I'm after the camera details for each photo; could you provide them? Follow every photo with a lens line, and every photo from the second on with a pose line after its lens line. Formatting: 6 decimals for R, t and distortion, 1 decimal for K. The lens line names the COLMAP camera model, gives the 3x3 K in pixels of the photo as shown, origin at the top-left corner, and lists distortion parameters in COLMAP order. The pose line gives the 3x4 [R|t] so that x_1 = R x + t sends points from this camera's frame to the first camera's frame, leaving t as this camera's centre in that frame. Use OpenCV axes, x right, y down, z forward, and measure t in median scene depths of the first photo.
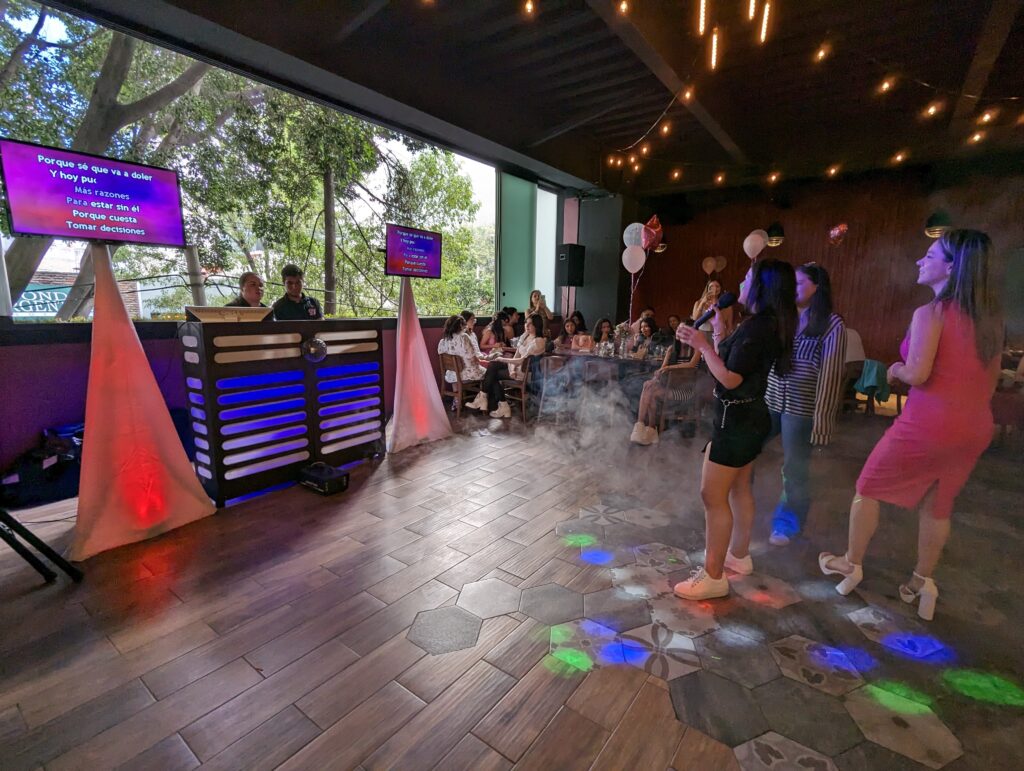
lens RADIAL K [[491.0, 0, 507.4], [0, 491.0, 386.1], [0, 0, 1]] dist [0.005352, 0.001147]
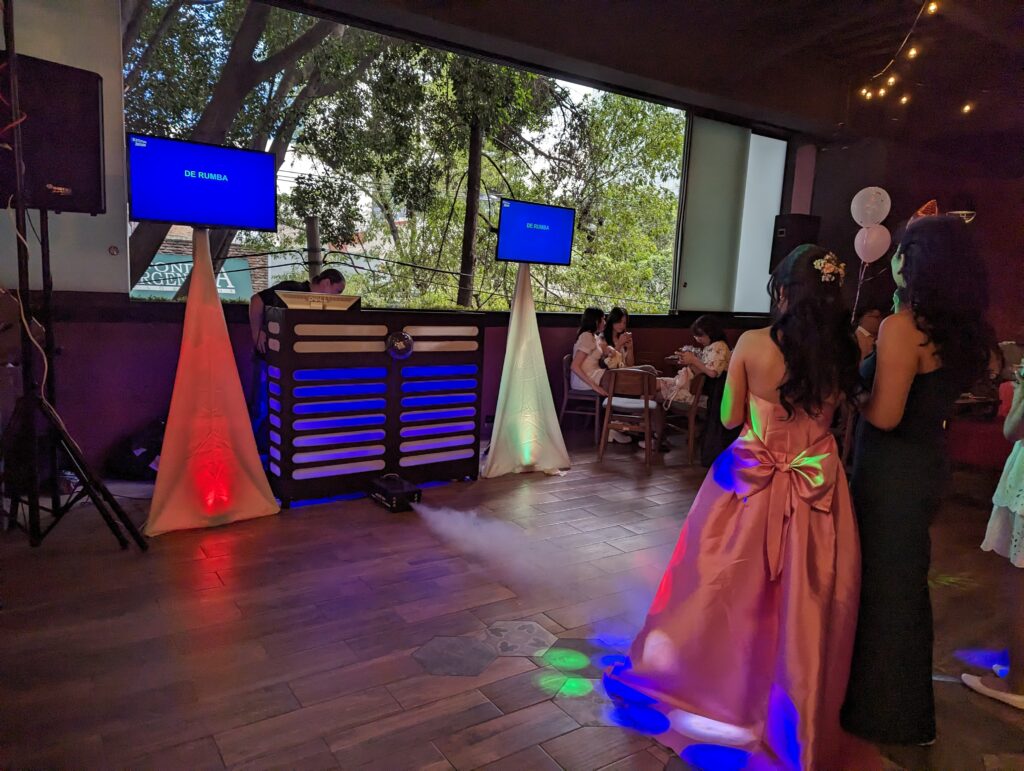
lens RADIAL K [[715.6, 0, 513.9], [0, 715.6, 386.5], [0, 0, 1]] dist [0.045048, -0.003846]
pose [[0.948543, 0.077114, -0.307115, 0.163084], [-0.087712, 0.995928, -0.020834, 0.007087], [0.304258, 0.046700, 0.951444, -0.122189]]
